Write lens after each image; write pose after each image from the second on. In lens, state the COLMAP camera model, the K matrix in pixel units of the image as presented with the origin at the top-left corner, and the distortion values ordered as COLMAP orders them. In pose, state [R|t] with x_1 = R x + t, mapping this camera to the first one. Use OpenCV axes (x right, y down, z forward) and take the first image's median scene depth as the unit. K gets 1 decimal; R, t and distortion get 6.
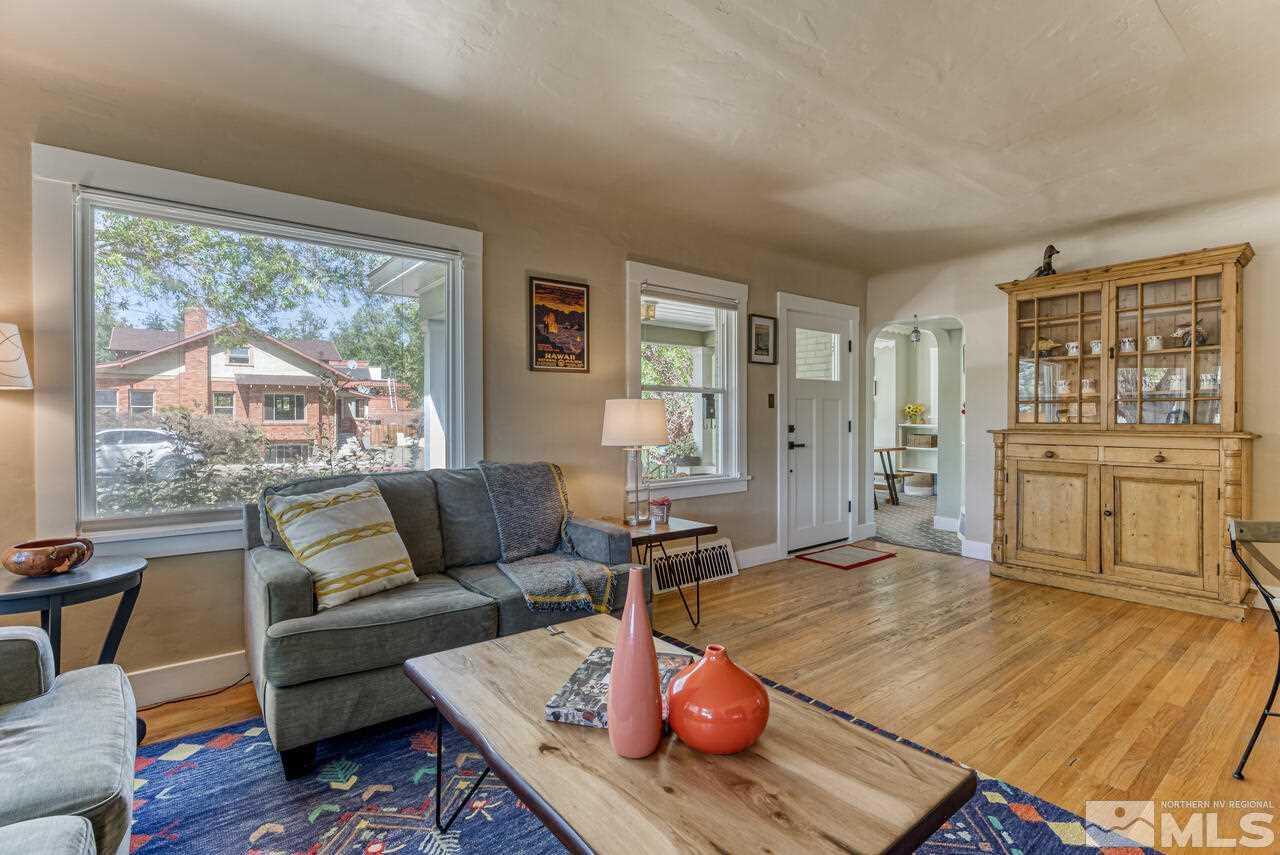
lens RADIAL K [[628.1, 0, 649.6], [0, 628.1, 419.1], [0, 0, 1]] dist [0.005968, -0.000423]
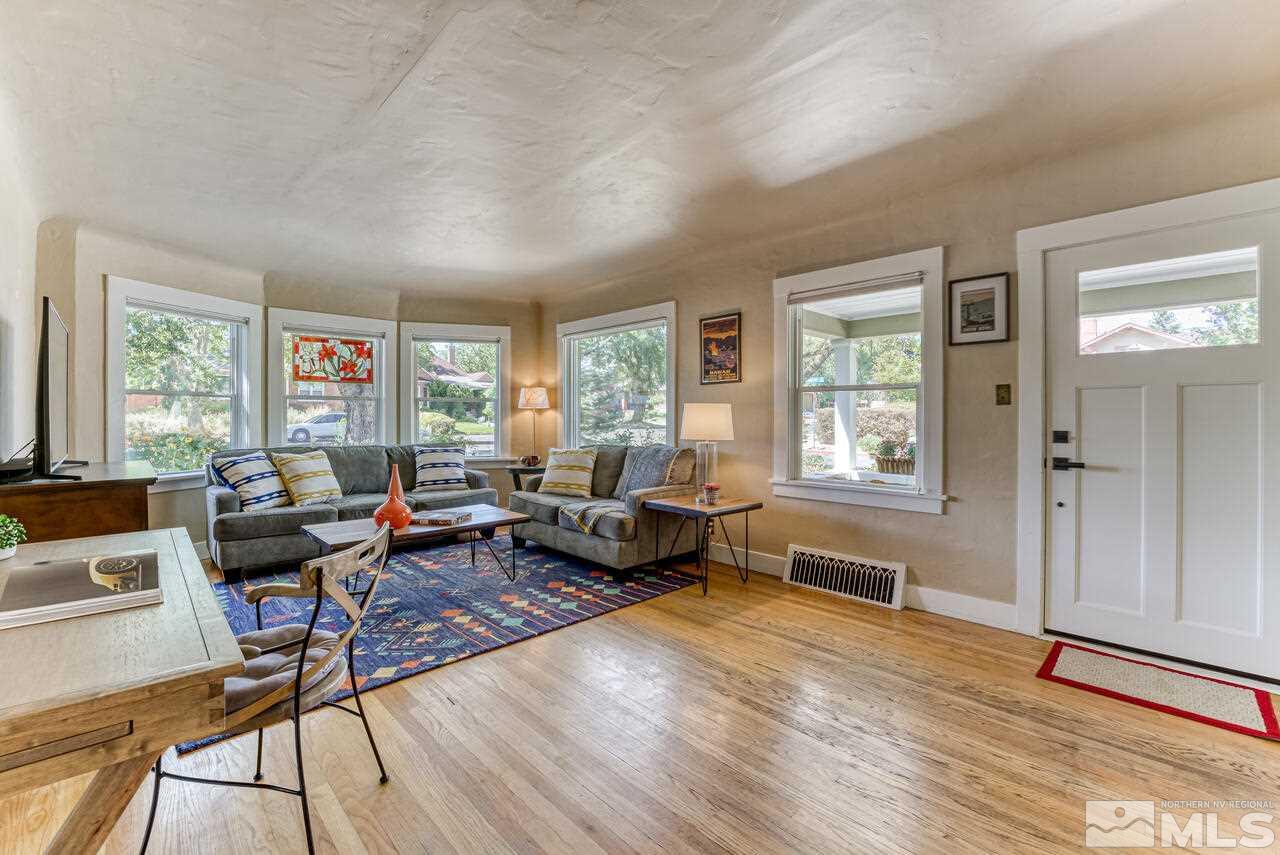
lens RADIAL K [[555.5, 0, 637.4], [0, 555.5, 420.7], [0, 0, 1]] dist [-0.023764, 0.000113]
pose [[0.047551, 0.006168, -0.998850, 1.006322], [-0.006819, 0.999960, 0.005850, -0.001342], [0.998846, 0.006533, 0.047591, 0.745806]]
